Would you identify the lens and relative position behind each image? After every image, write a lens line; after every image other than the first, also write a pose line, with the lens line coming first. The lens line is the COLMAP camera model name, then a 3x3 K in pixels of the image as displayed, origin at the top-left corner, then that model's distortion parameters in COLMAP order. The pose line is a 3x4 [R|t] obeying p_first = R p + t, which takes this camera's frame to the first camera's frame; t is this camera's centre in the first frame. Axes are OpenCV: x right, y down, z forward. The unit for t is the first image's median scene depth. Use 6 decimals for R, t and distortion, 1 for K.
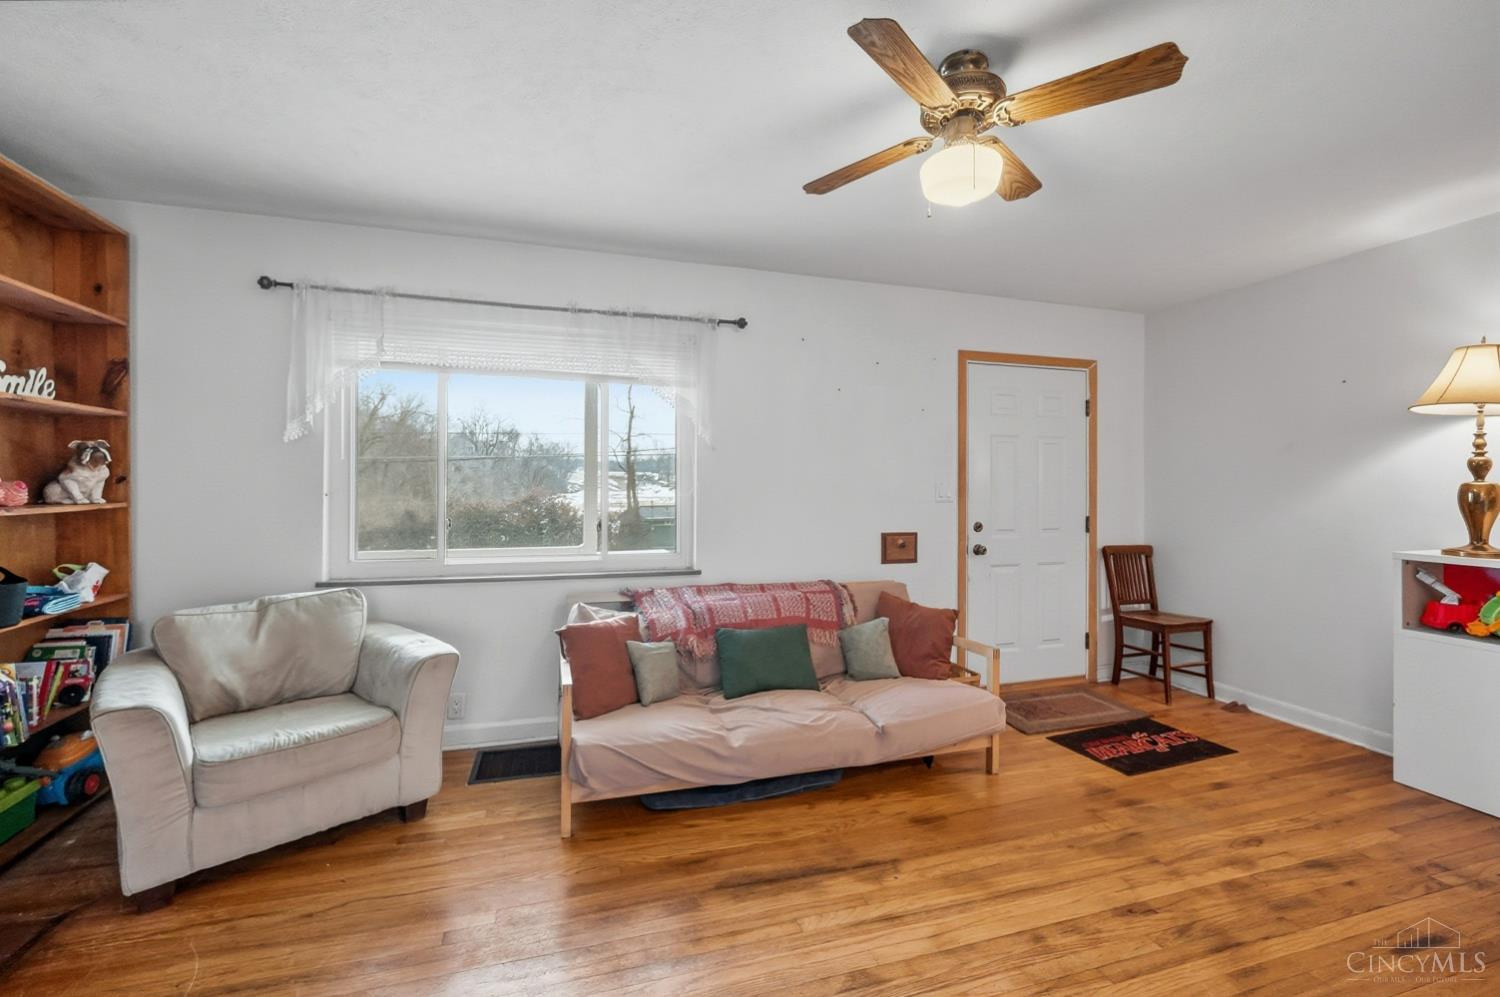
lens RADIAL K [[631.6, 0, 750.0], [0, 631.6, 498.5], [0, 0, 1]] dist [-0.003467, 0.000438]
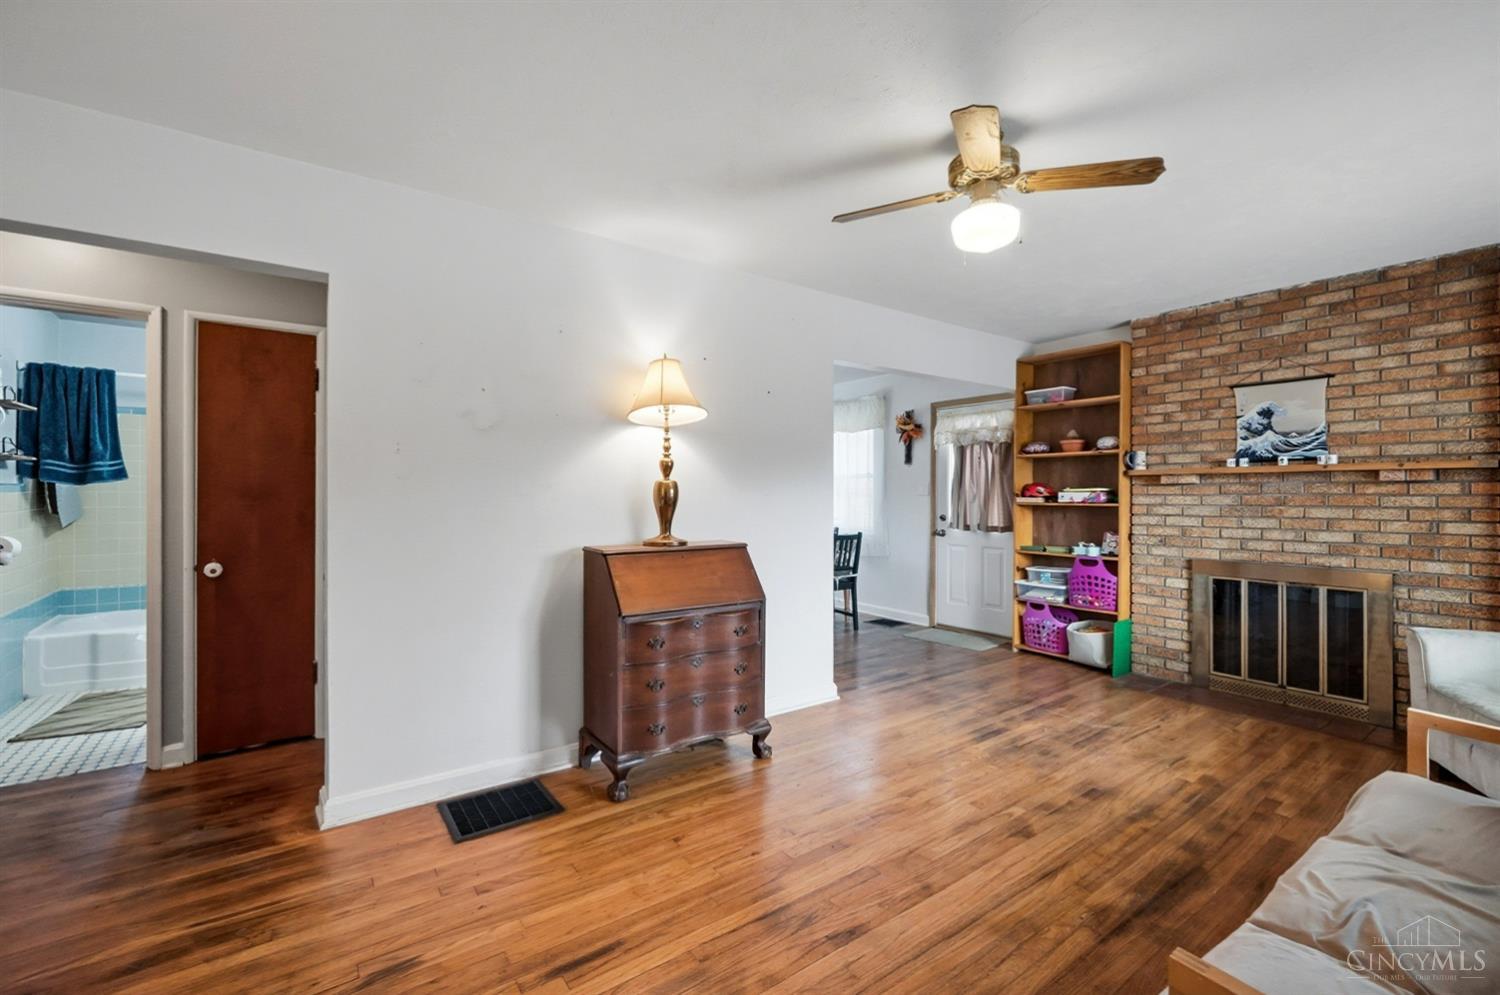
lens RADIAL K [[631.6, 0, 750.0], [0, 631.6, 497.5], [0, 0, 1]] dist [-0.003467, 0.000438]
pose [[-0.943309, -0.004431, -0.331886, 0.819411], [-0.011293, 0.999760, 0.018750, -0.011042], [0.331723, 0.021435, -0.943133, 1.402424]]
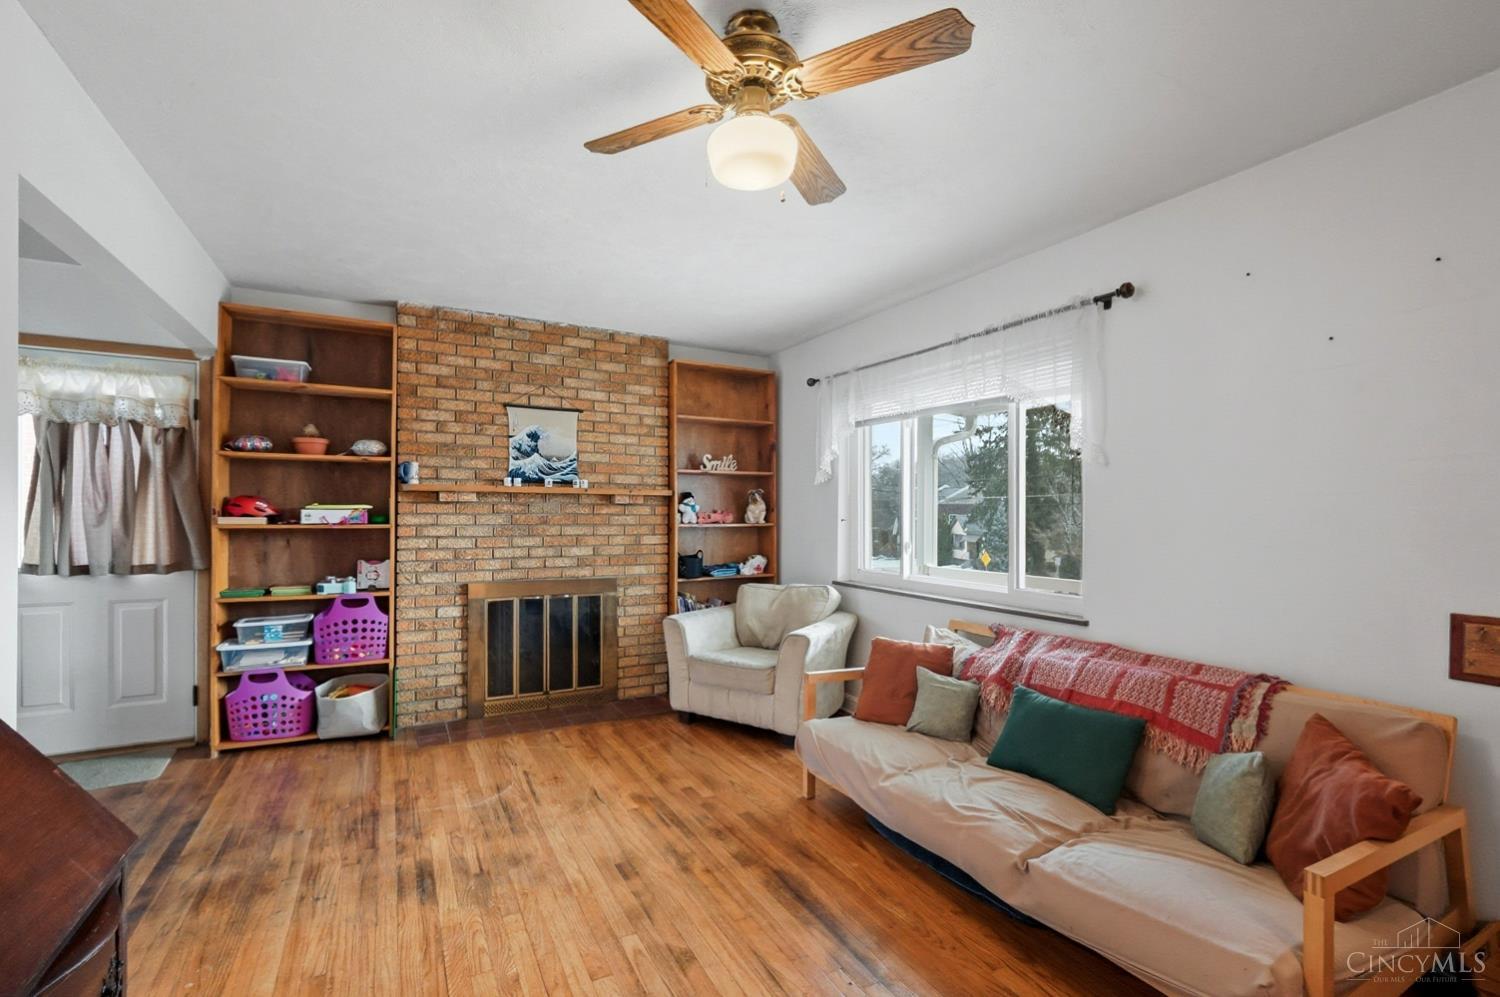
lens RADIAL K [[661.5, 0, 732.9], [0, 661.5, 519.1], [0, 0, 1]] dist [-0.003388, 0.000207]
pose [[0.189396, 0.006187, -0.981881, 0.873894], [-0.023322, 0.999726, 0.001800, -0.005818], [0.981624, 0.022559, 0.189488, 0.557080]]
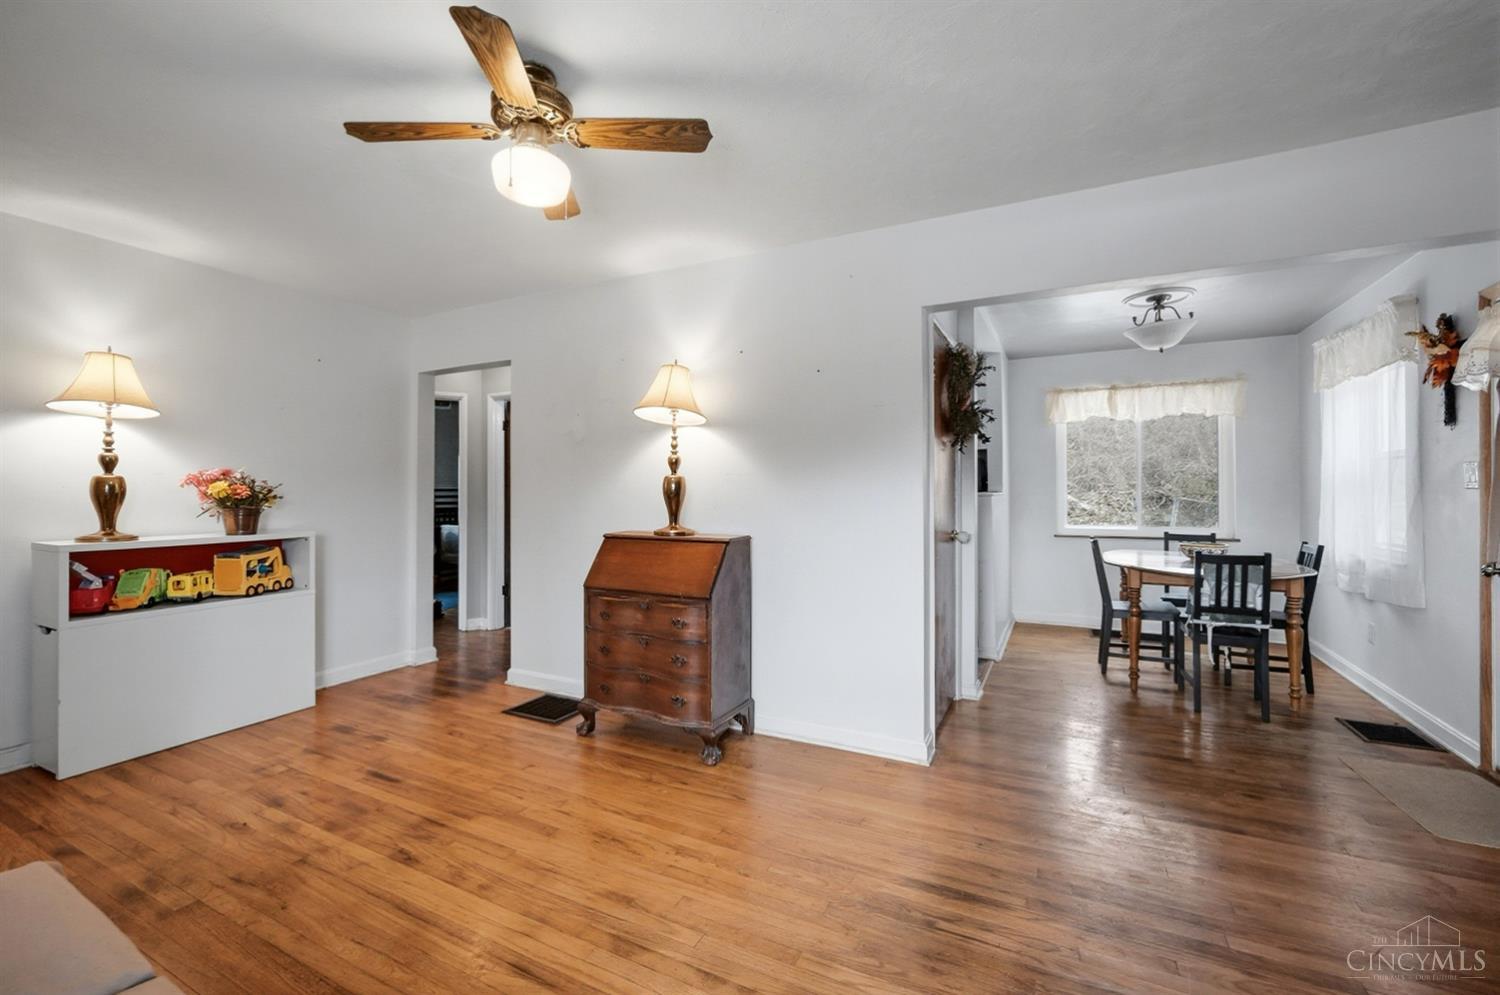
lens RADIAL K [[628.7, 0, 746.3], [0, 628.7, 490.9], [0, 0, 1]] dist [-0.011631, 0.000062]
pose [[-0.728208, -0.004128, 0.685344, -0.449062], [0.008038, 0.999862, 0.014564, -0.005429], [-0.685309, 0.016114, -0.728074, 1.059962]]
